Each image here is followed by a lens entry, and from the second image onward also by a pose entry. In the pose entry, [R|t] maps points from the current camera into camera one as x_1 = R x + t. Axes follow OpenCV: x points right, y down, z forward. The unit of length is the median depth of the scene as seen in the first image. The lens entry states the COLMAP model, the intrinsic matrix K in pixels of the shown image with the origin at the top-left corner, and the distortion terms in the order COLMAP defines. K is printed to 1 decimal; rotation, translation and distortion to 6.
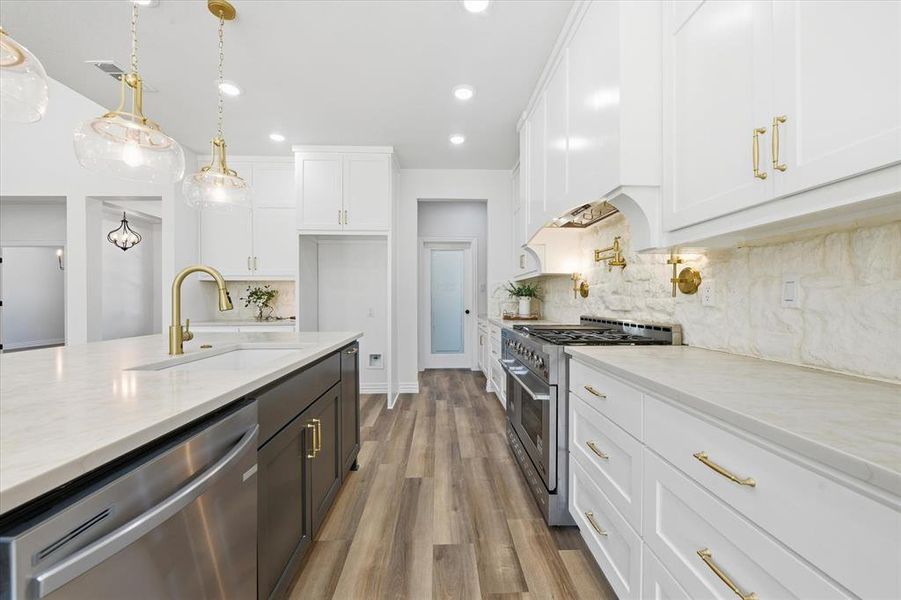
lens RADIAL K [[358.2, 0, 457.4], [0, 358.2, 299.8], [0, 0, 1]] dist [-0.011159, -0.000175]
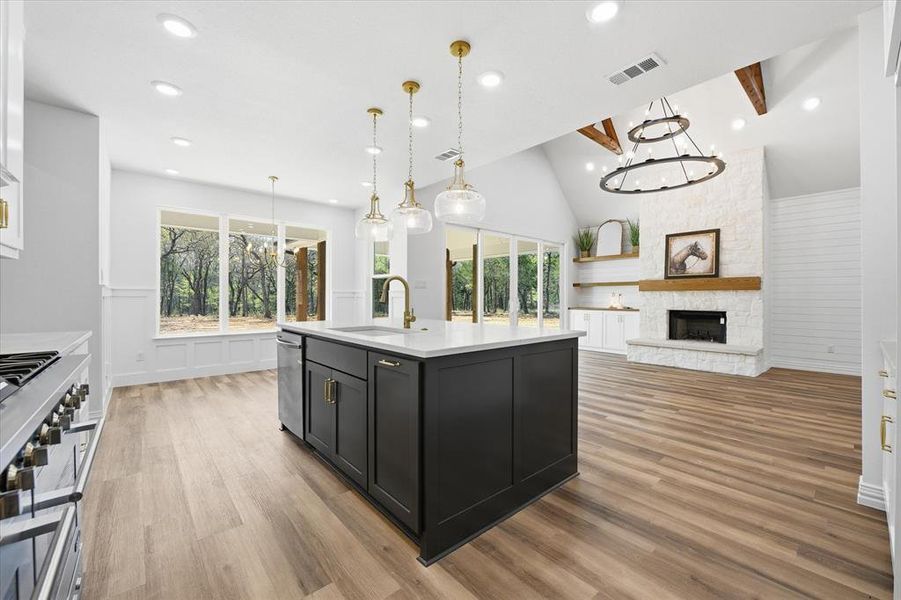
lens RADIAL K [[361.7, 0, 454.2], [0, 361.7, 298.6], [0, 0, 1]] dist [-0.009125, -0.000540]
pose [[-0.785655, 0.002030, -0.618662, 0.063434], [-0.001144, 0.999988, 0.004734, 0.001168], [0.618664, 0.004427, -0.785643, 1.393574]]
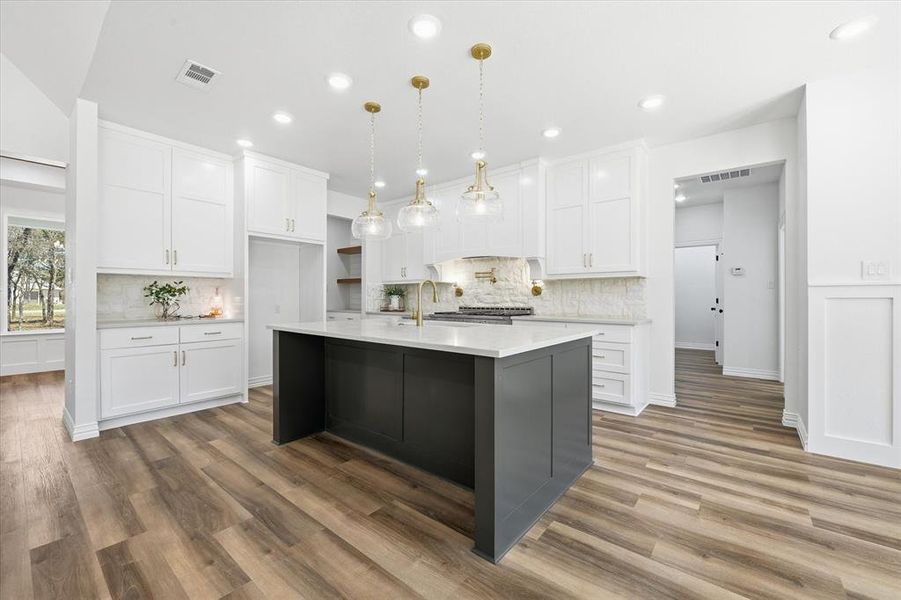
lens RADIAL K [[361.7, 0, 454.2], [0, 361.7, 298.6], [0, 0, 1]] dist [-0.009125, -0.000540]
pose [[0.669052, 0.000571, 0.743216, -1.152259], [-0.001180, 0.999999, 0.000295, 0.004600], [-0.743215, -0.001074, 0.669052, -0.228021]]
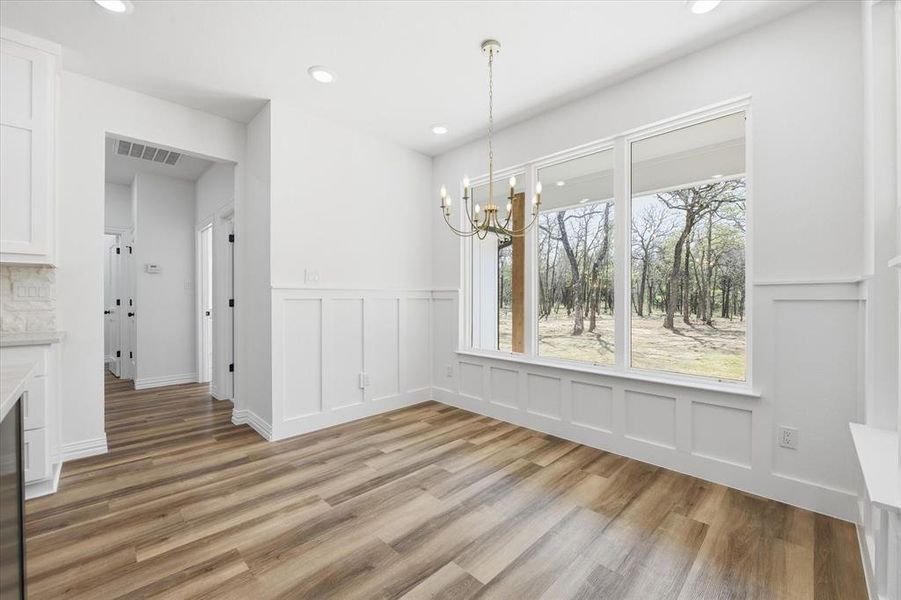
lens RADIAL K [[365.3, 0, 455.0], [0, 365.3, 297.1], [0, 0, 1]] dist [-0.009987, -0.000005]
pose [[-0.672716, 0.004686, 0.739886, -0.931805], [0.001651, 0.999987, -0.004831, 0.002844], [-0.739899, -0.002028, -0.672715, 0.034264]]
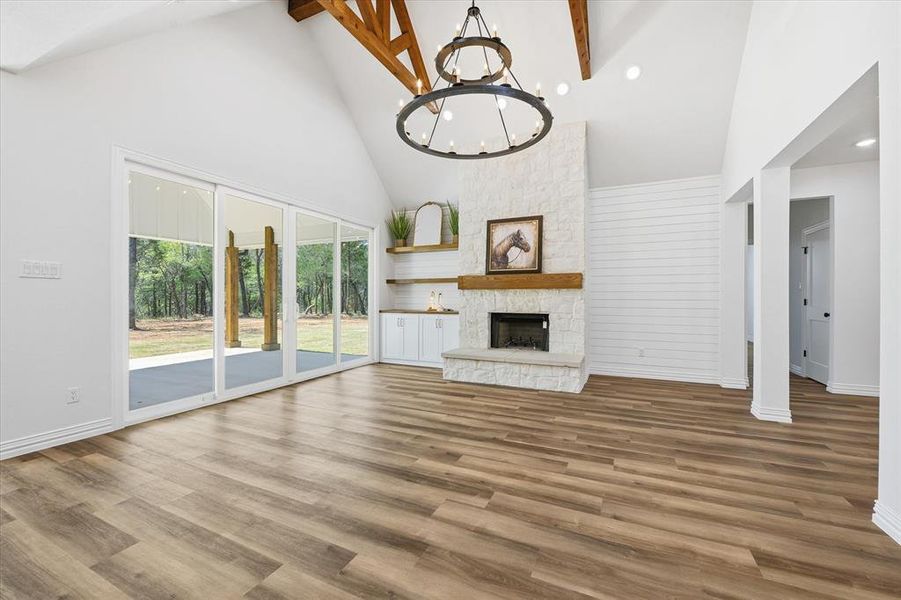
lens RADIAL K [[361.7, 0, 454.2], [0, 361.7, 298.6], [0, 0, 1]] dist [-0.009125, -0.000540]
pose [[-0.469845, 0.003180, -0.882743, -0.729069], [-0.002259, 0.999986, 0.004804, 0.001222], [0.882746, 0.004251, -0.469831, 1.138515]]
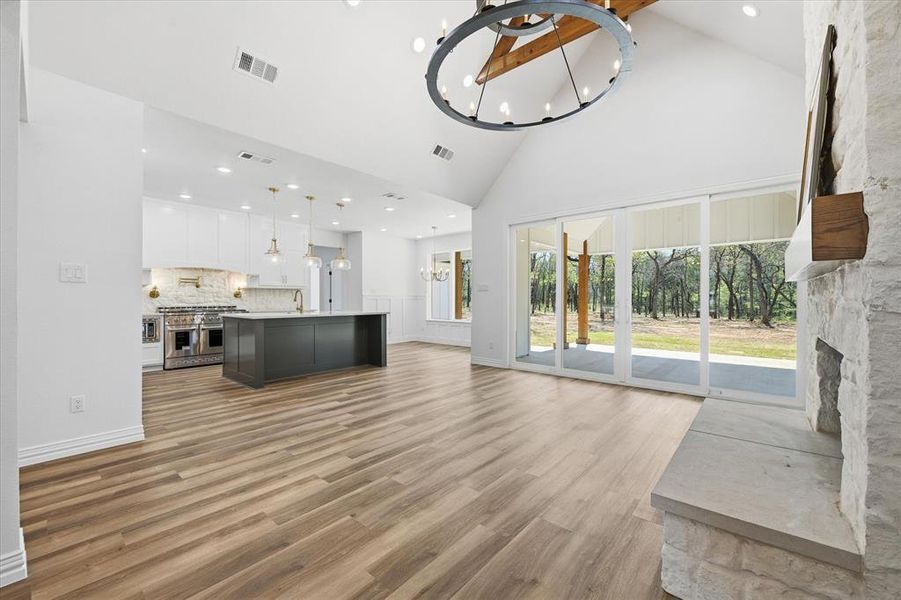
lens RADIAL K [[361.7, 0, 454.2], [0, 361.7, 298.6], [0, 0, 1]] dist [-0.009125, -0.000540]
pose [[-0.723410, 0.002661, 0.690414, -2.564805], [0.002038, 0.999996, -0.001719, 0.005785], [-0.690416, 0.000164, -0.723413, 1.470469]]
